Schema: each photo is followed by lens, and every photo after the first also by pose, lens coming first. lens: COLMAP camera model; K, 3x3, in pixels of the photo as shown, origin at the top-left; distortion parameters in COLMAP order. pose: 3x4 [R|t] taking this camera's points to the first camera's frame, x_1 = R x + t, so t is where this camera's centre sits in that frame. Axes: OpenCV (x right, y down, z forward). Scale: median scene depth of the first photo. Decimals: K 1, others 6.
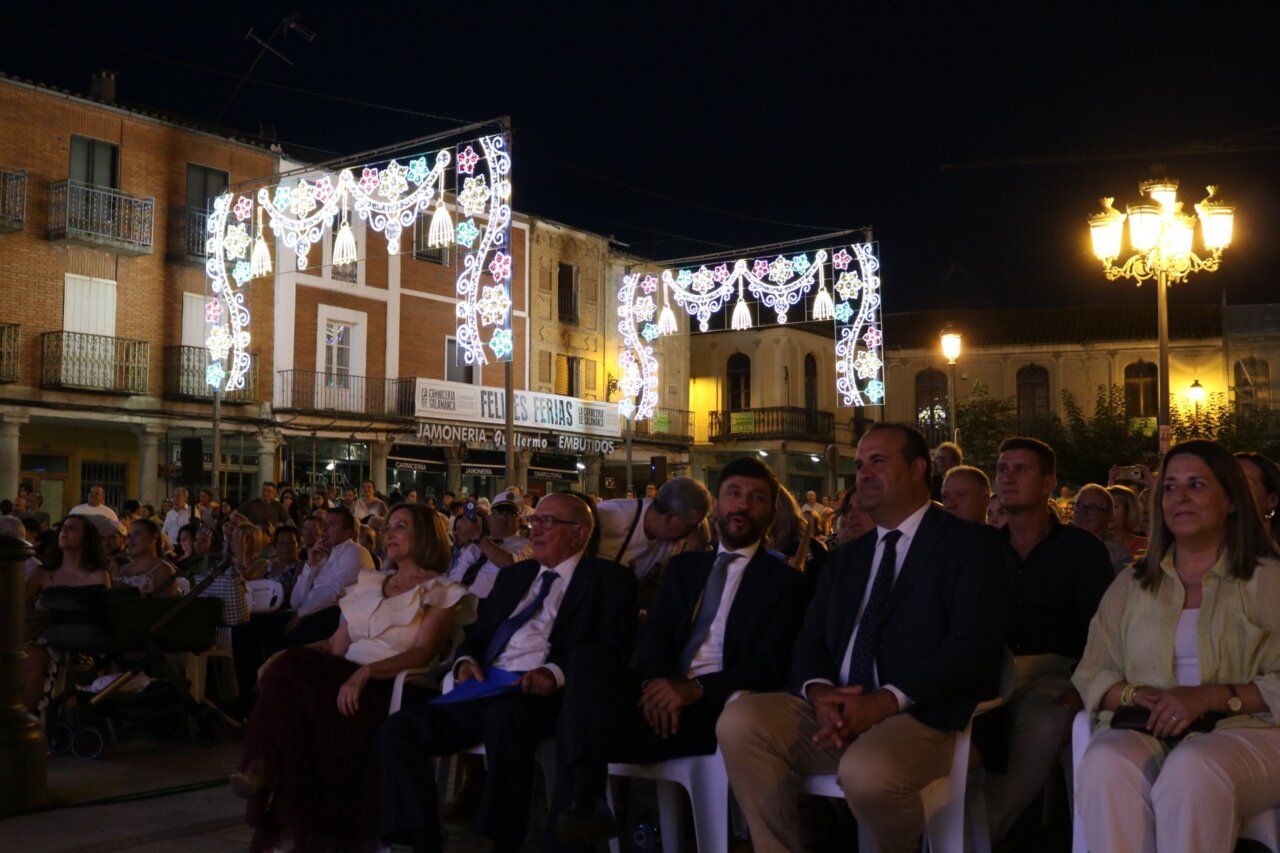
lens RADIAL K [[1437.7, 0, 640.0], [0, 1437.7, 426.5], [0, 0, 1]] dist [-0.178240, 0.240096]
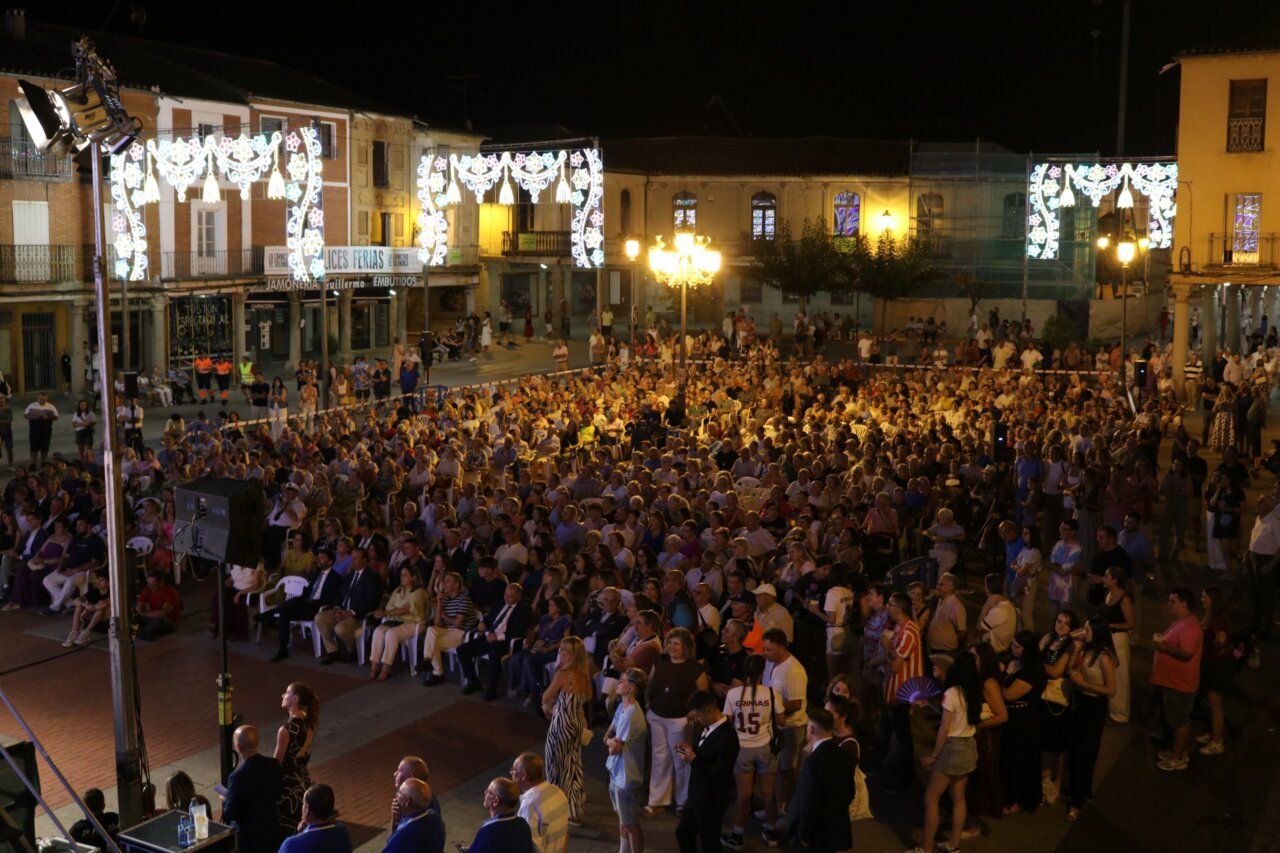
lens RADIAL K [[1437.7, 0, 640.0], [0, 1437.7, 426.5], [0, 0, 1]] dist [-0.178240, 0.240096]
pose [[0.995576, -0.001561, 0.093943, 0.073407], [-0.017806, 0.978607, 0.204967, -0.149432], [-0.092253, -0.205734, 0.974250, -0.390426]]
